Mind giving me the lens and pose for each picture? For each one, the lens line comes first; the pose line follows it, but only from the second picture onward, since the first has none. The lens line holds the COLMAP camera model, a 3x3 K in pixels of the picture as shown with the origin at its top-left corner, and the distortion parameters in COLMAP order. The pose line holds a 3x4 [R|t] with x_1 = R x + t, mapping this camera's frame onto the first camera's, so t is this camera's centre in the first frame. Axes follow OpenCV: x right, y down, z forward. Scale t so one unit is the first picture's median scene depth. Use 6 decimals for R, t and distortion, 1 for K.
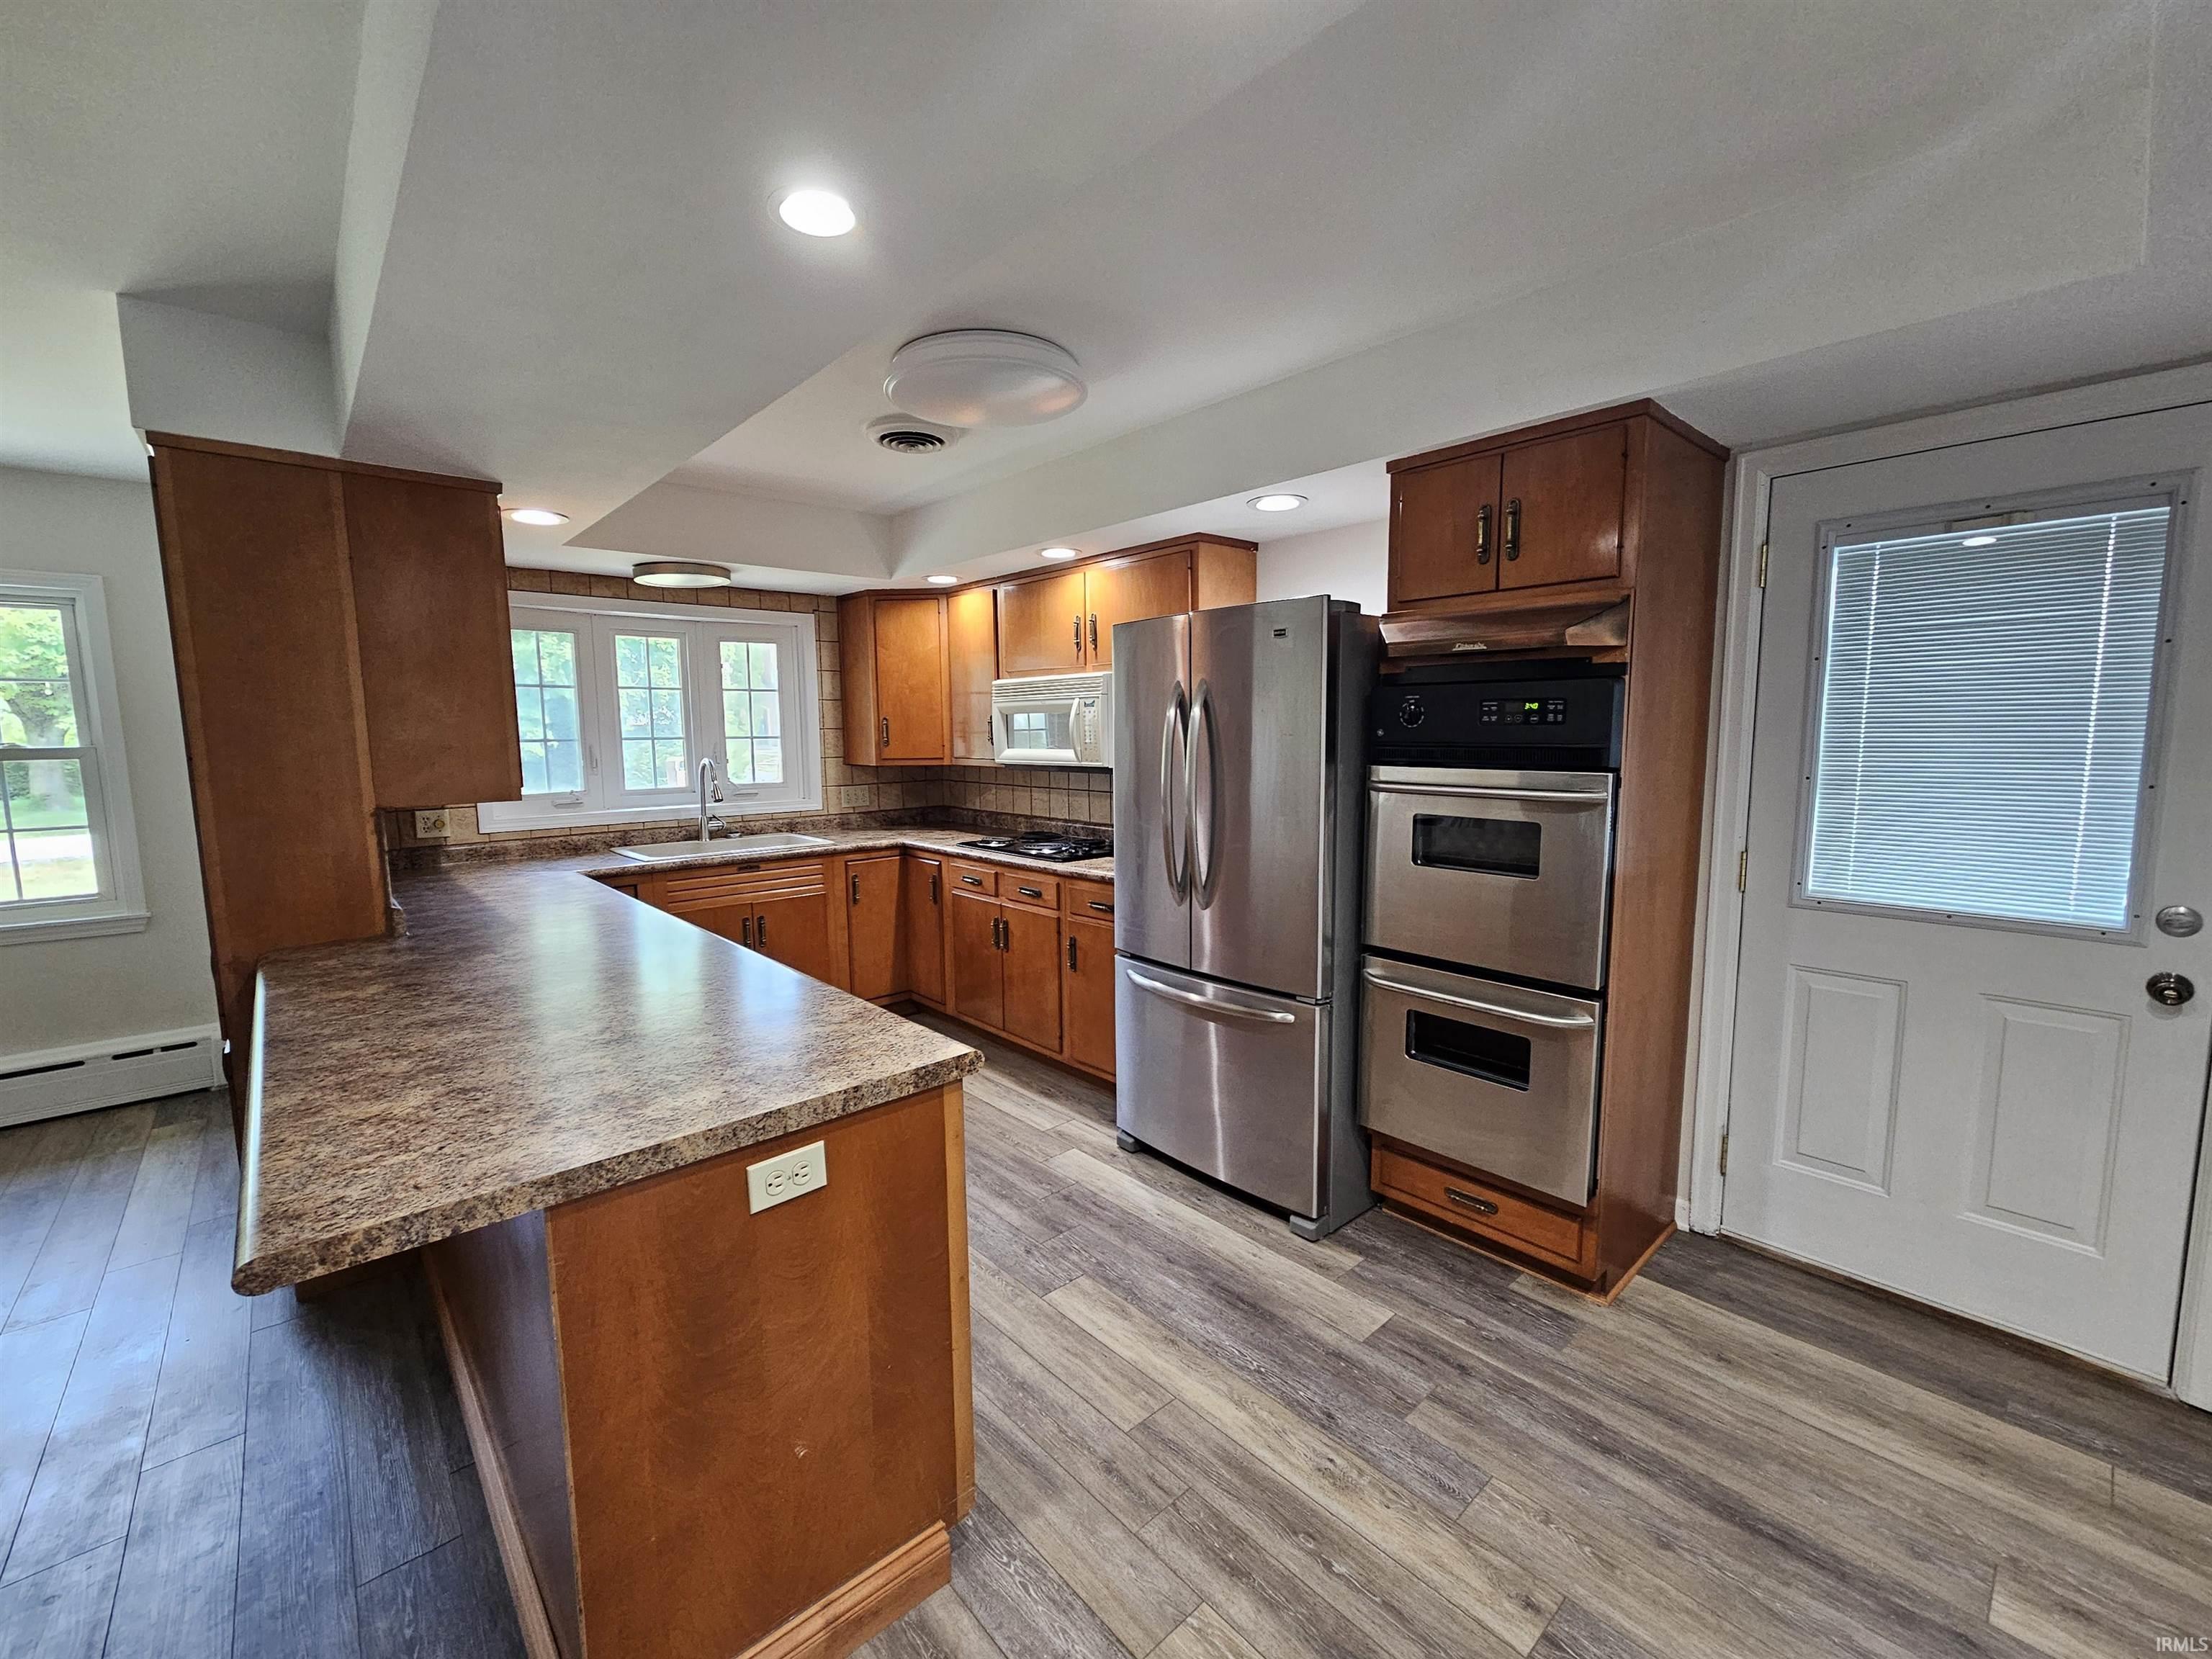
lens RADIAL K [[909.0, 0, 1104.8], [0, 909.0, 832.2], [0, 0, 1]] dist [-0.001021, -0.000020]
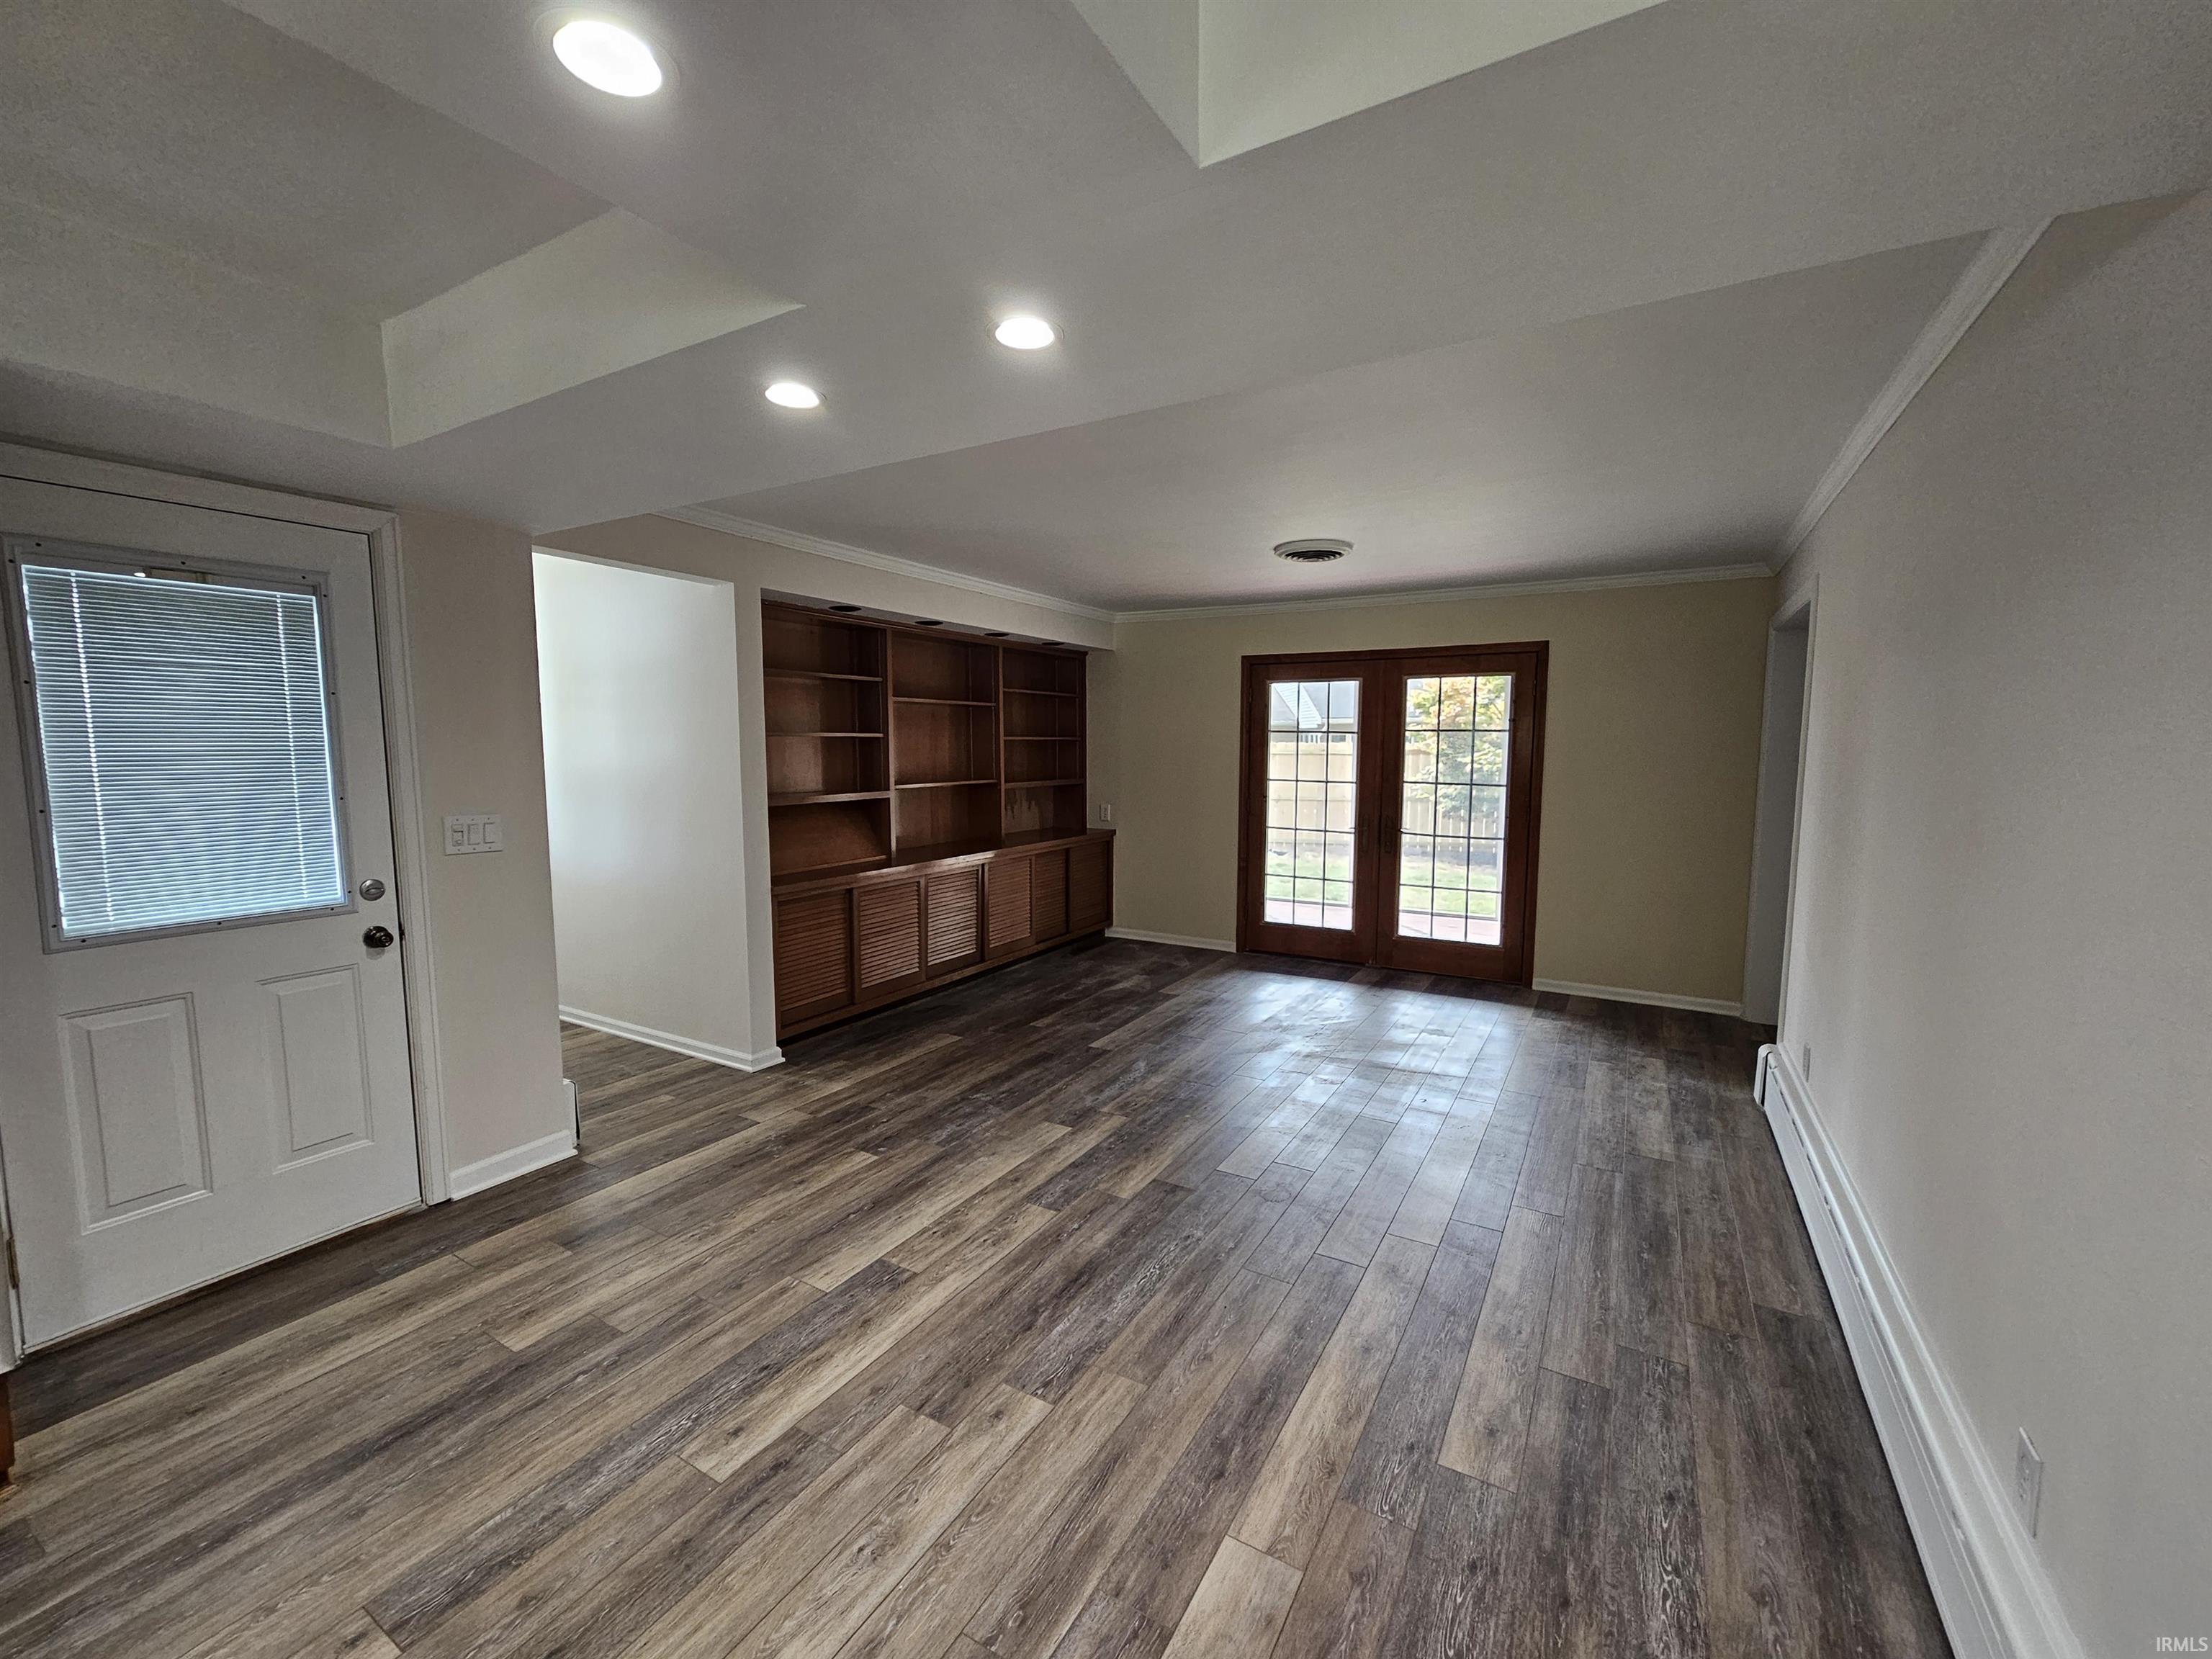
lens RADIAL K [[909.0, 0, 1104.5], [0, 909.0, 832.7], [0, 0, 1]] dist [-0.001021, -0.000020]
pose [[-0.316768, -0.084337, 0.944746, -0.514305], [0.108657, 0.986255, 0.124475, -0.042642], [-0.942259, 0.142083, -0.303250, 0.316259]]
